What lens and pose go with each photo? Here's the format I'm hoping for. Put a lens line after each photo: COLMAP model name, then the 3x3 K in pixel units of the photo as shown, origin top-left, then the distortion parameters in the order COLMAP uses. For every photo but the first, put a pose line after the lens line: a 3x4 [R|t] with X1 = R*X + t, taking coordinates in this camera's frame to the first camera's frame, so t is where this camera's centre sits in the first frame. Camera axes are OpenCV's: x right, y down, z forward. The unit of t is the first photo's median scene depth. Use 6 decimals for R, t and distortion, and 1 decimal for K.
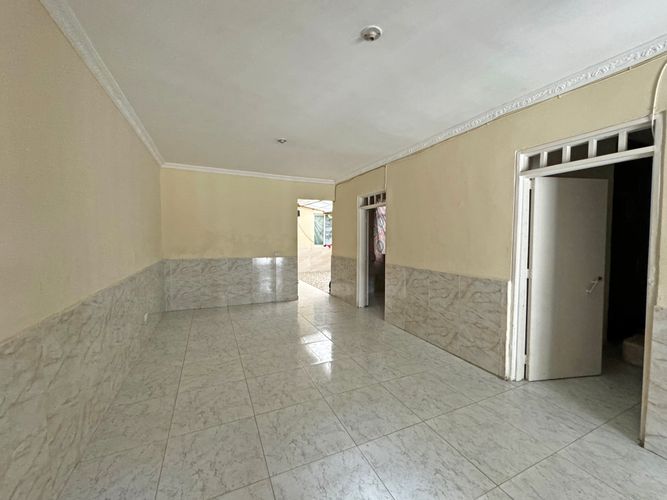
lens RADIAL K [[266.9, 0, 328.1], [0, 266.9, 251.9], [0, 0, 1]] dist [-0.002363, 0.000031]
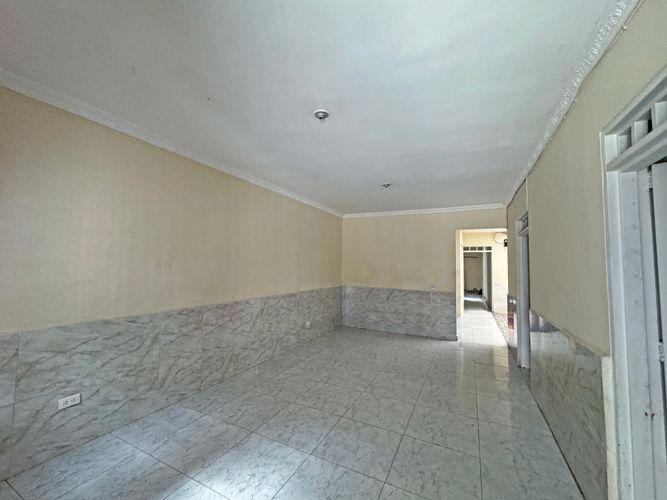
lens RADIAL K [[266.9, 0, 328.1], [0, 266.9, 251.9], [0, 0, 1]] dist [-0.002363, 0.000031]
pose [[0.629554, -0.036609, -0.776094, 0.645480], [-0.057346, 0.993975, -0.093405, -0.018989], [0.774838, 0.103309, 0.623662, 0.154629]]
